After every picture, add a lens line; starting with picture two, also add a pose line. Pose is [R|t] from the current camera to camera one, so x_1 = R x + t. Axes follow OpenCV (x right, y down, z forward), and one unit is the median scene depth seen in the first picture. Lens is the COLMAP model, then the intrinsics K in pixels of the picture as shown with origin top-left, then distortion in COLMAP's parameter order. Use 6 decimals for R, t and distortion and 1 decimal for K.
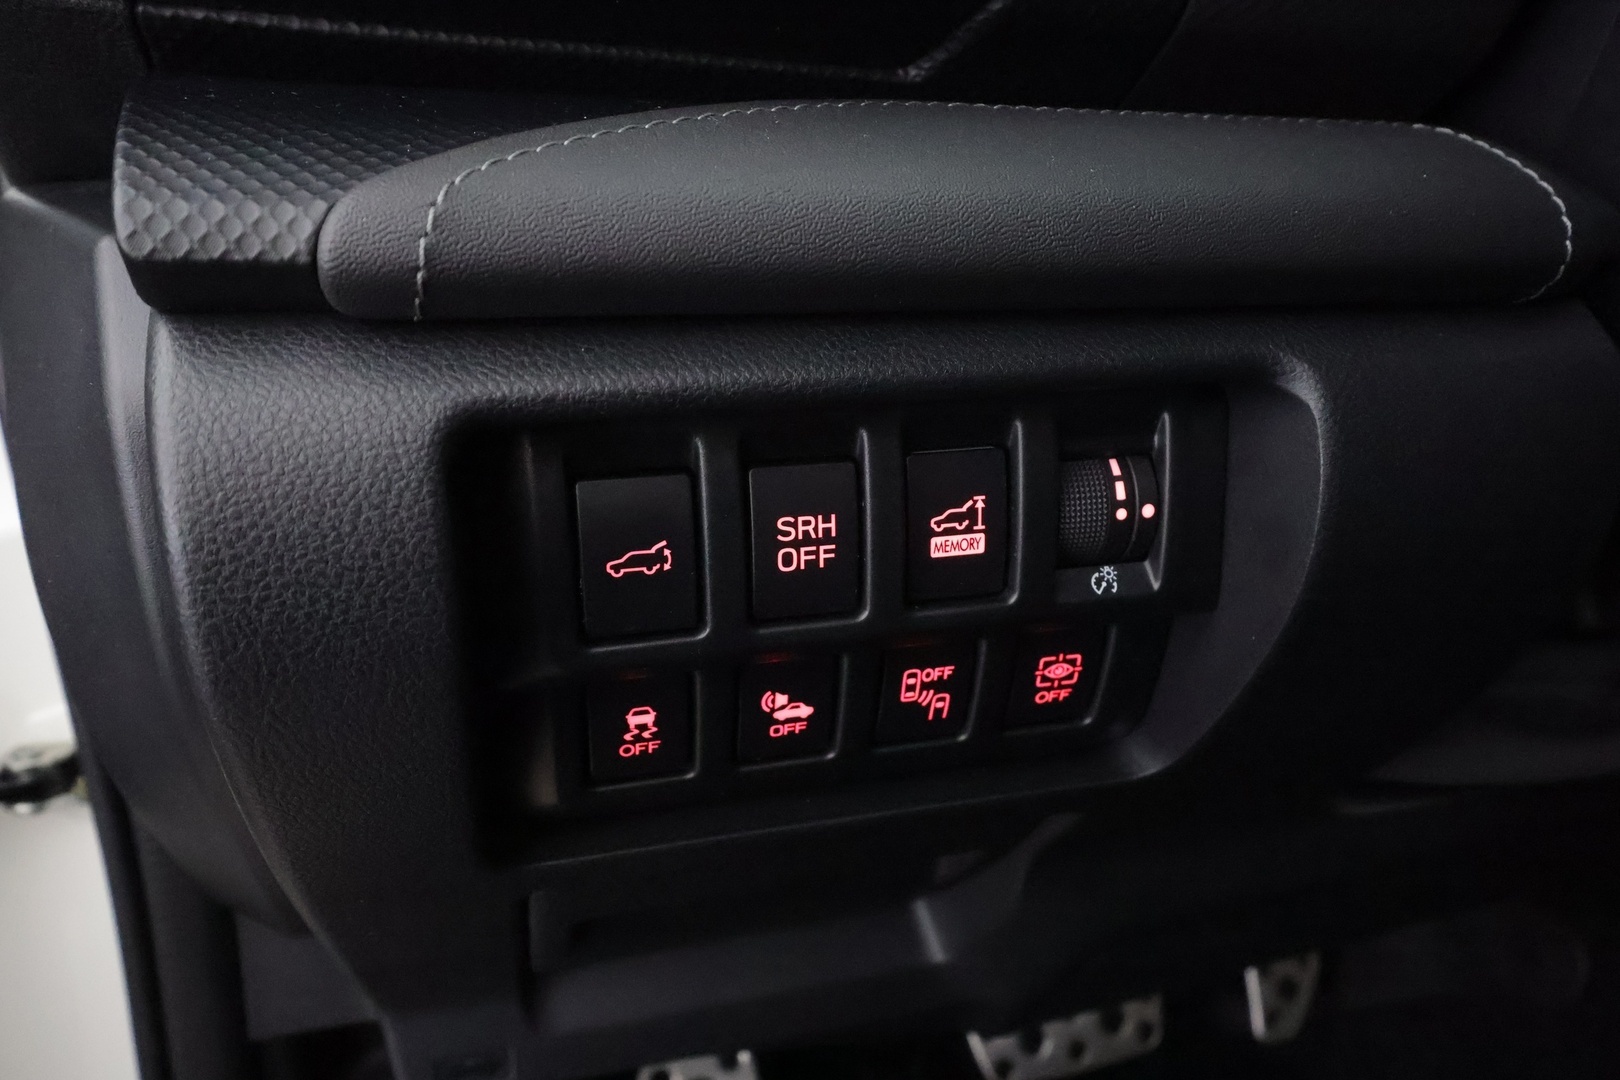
lens RADIAL K [[1206.6, 0, 810.0], [0, 1206.6, 540.0], [0, 0, 1]] dist [0.008981, 0.002768]
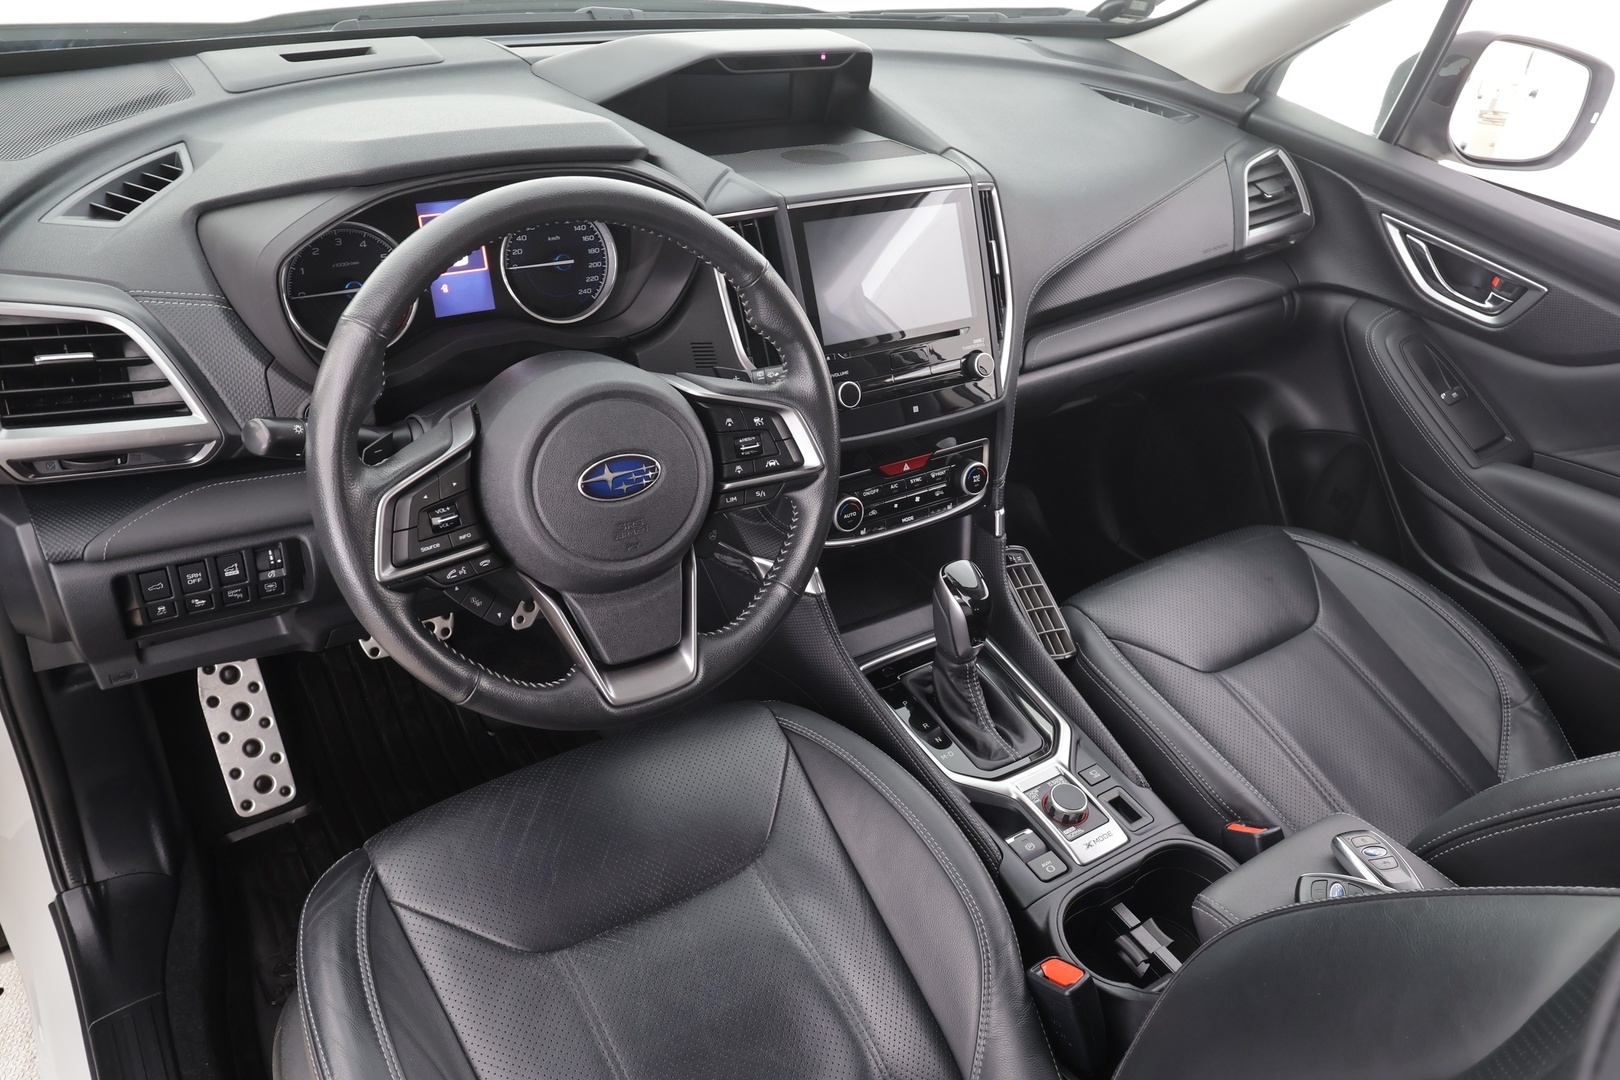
lens RADIAL K [[1206.6, 0, 810.0], [0, 1206.6, 540.0], [0, 0, 1]] dist [0.008981, 0.002768]
pose [[0.954851, -0.040303, 0.294340, 0.866284], [-0.063355, 0.940340, 0.334285, -1.782942], [-0.290252, -0.337840, 0.895331, -3.721833]]
